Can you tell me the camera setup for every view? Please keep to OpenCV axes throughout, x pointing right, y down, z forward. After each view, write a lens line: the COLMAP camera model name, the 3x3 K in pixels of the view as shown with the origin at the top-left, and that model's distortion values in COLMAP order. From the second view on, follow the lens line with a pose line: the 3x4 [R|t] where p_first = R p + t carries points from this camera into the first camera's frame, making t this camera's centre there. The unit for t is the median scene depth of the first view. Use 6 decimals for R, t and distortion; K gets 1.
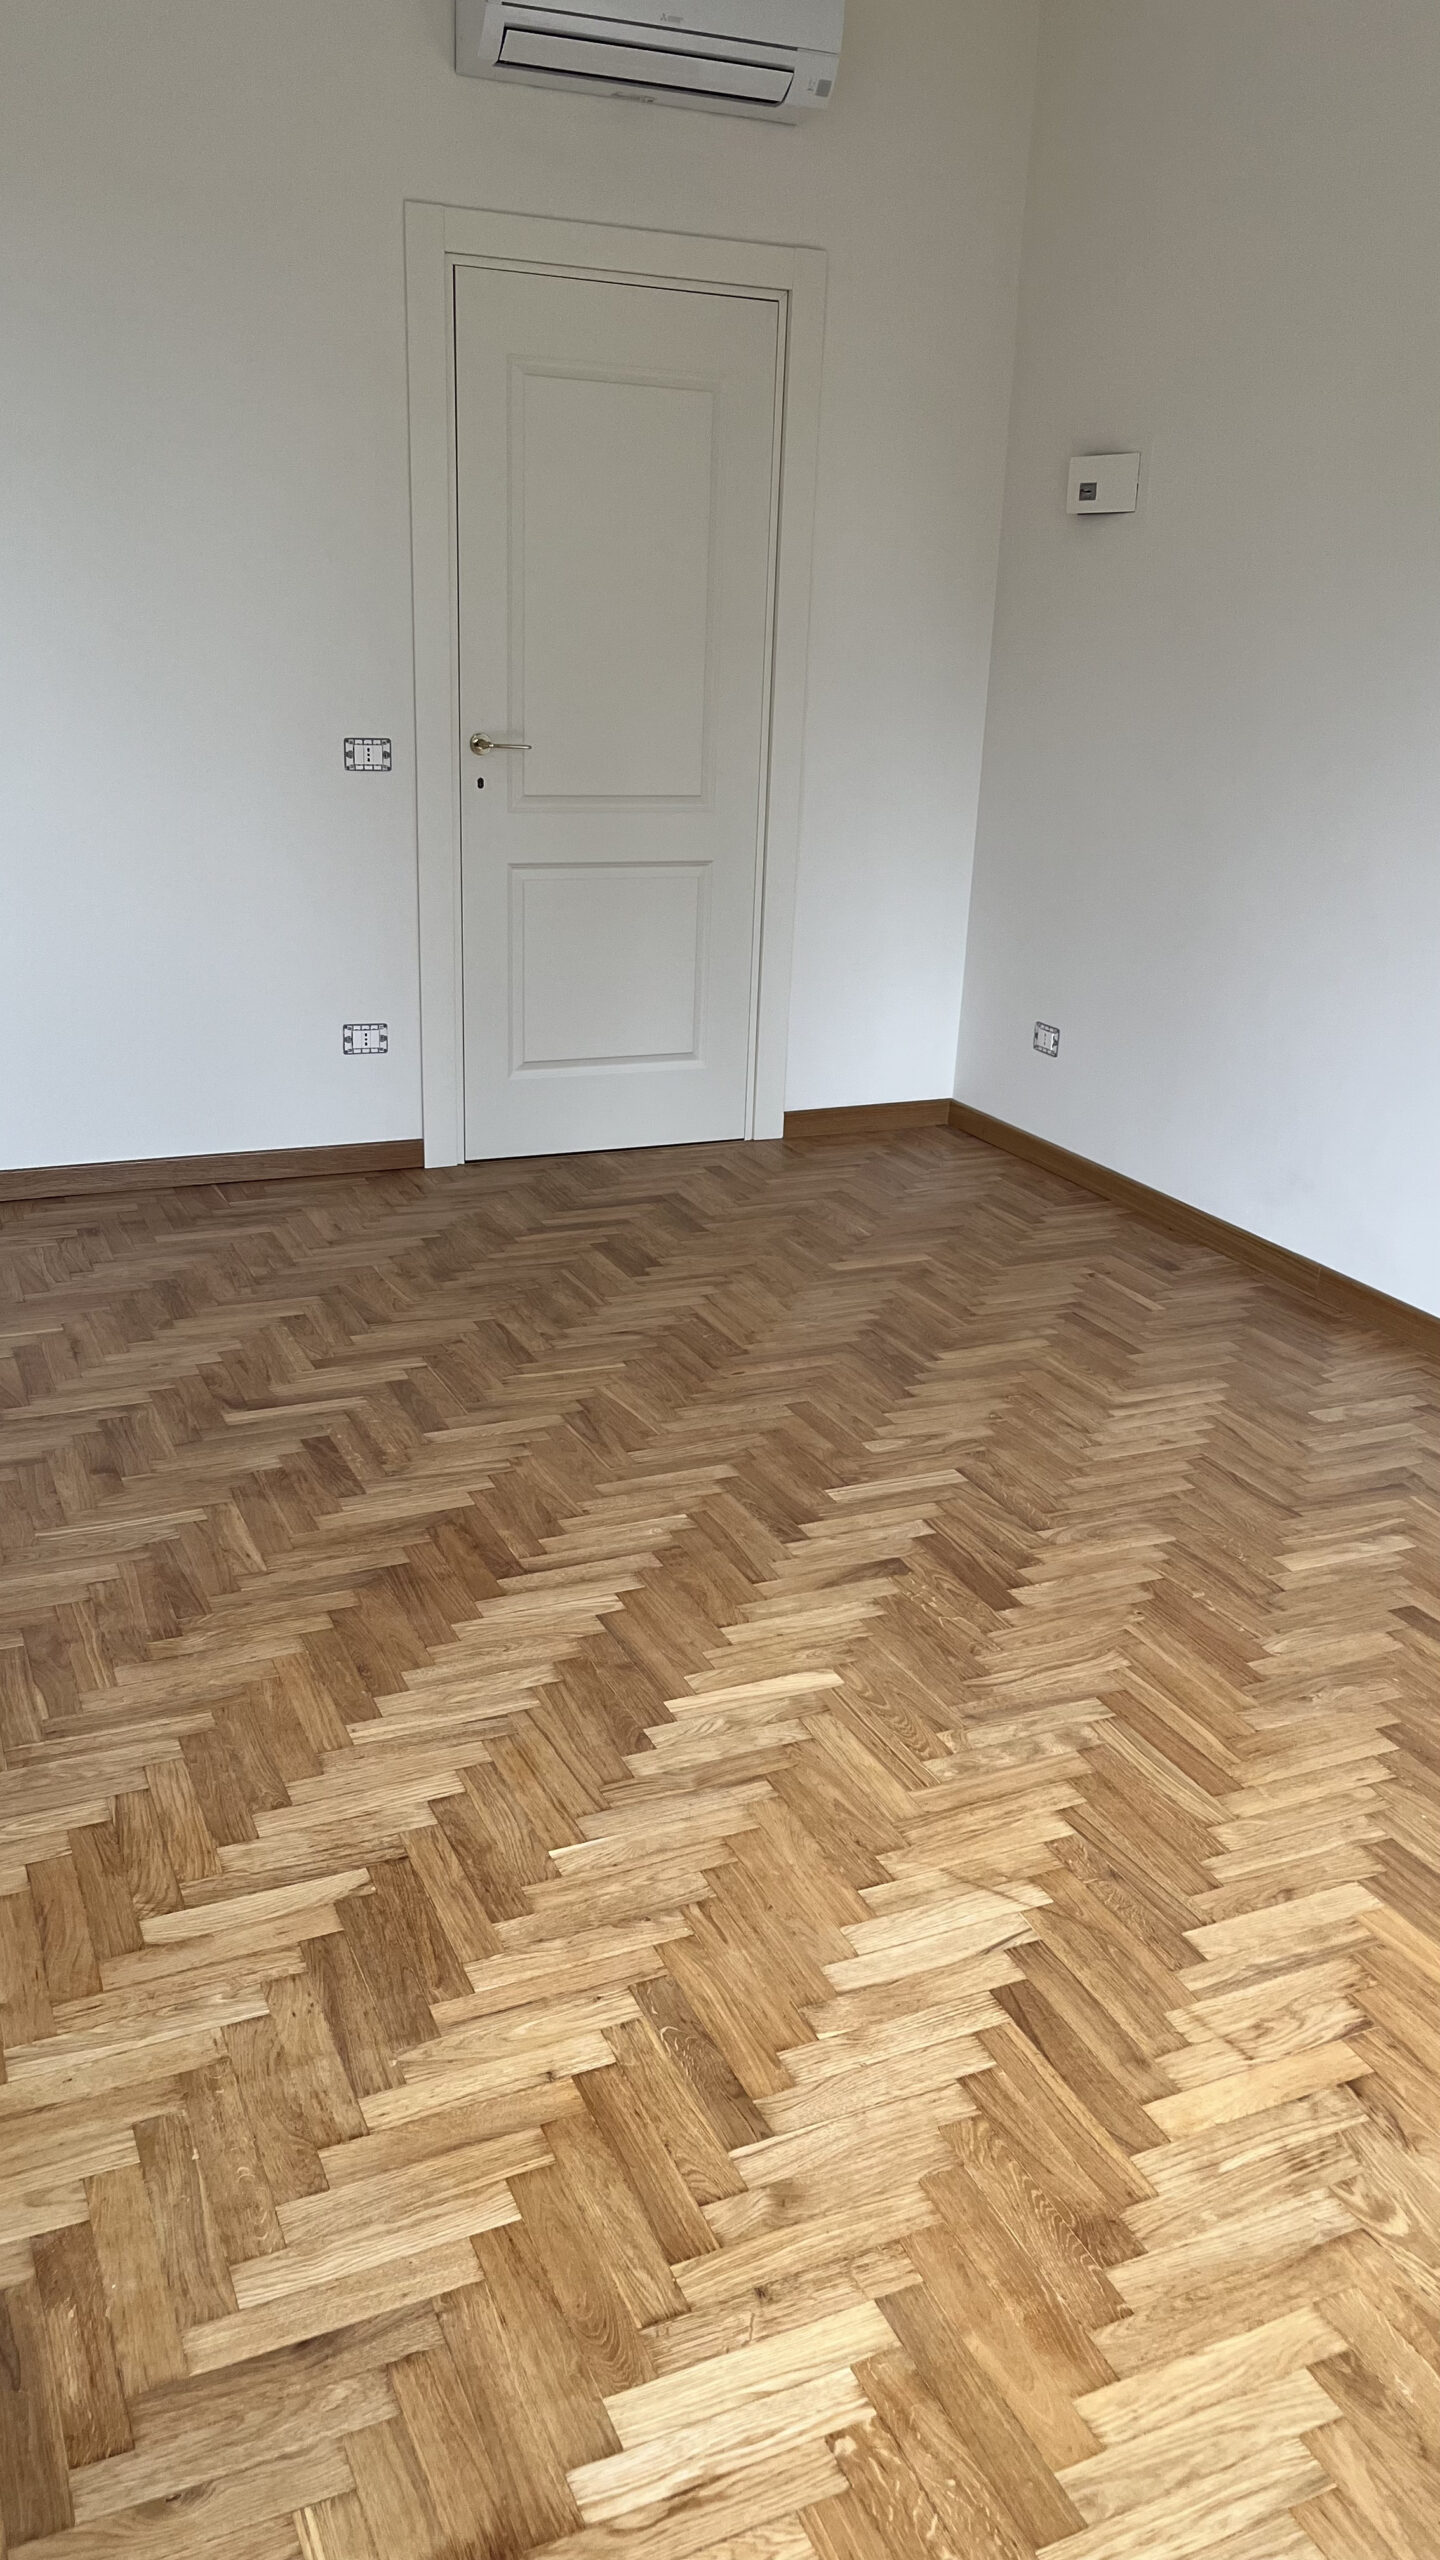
lens RADIAL K [[1954.9, 0, 720.0], [0, 1954.9, 1280.0], [0, 0, 1]] dist [0.078704, -0.106412]
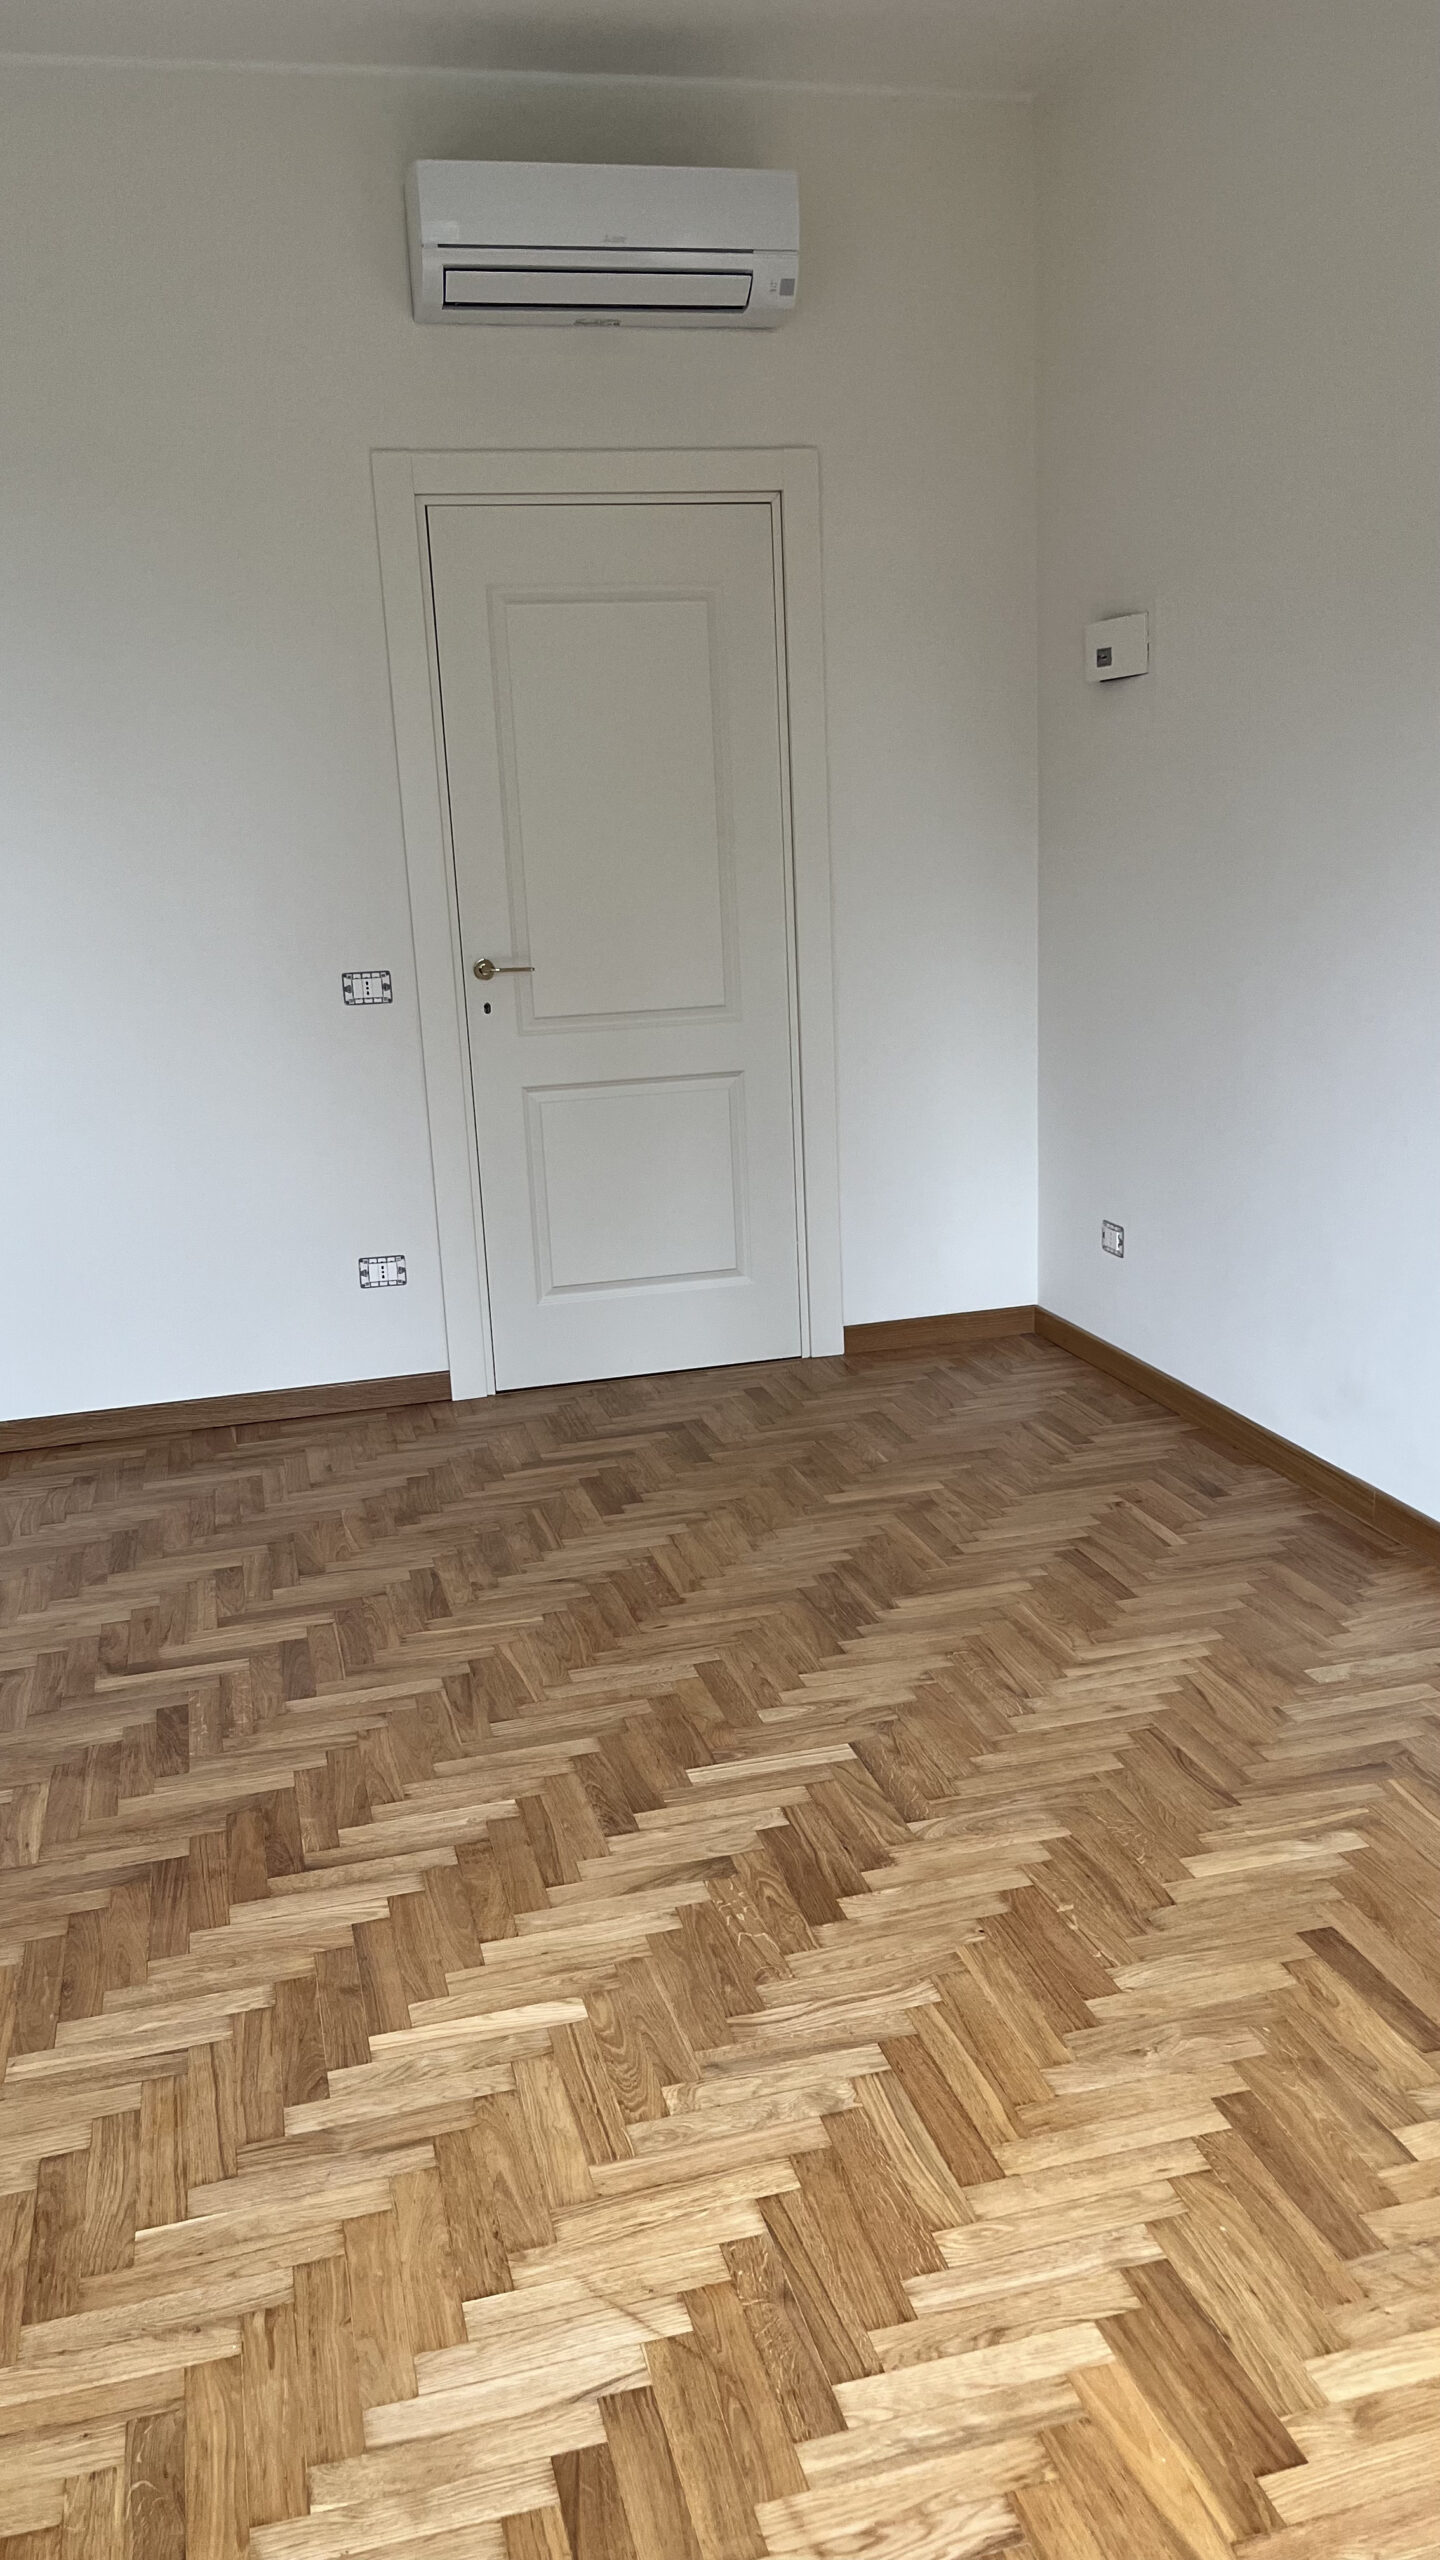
lens RADIAL K [[1940.4, 0, 720.2], [0, 1940.4, 1304.7], [0, 0, 1]] dist [0.044657, -0.045875]
pose [[0.980138, -0.039712, -0.194299, 0.235697], [0.022281, 0.995594, -0.091088, -0.019973], [0.197060, 0.084950, 0.976704, 0.122300]]
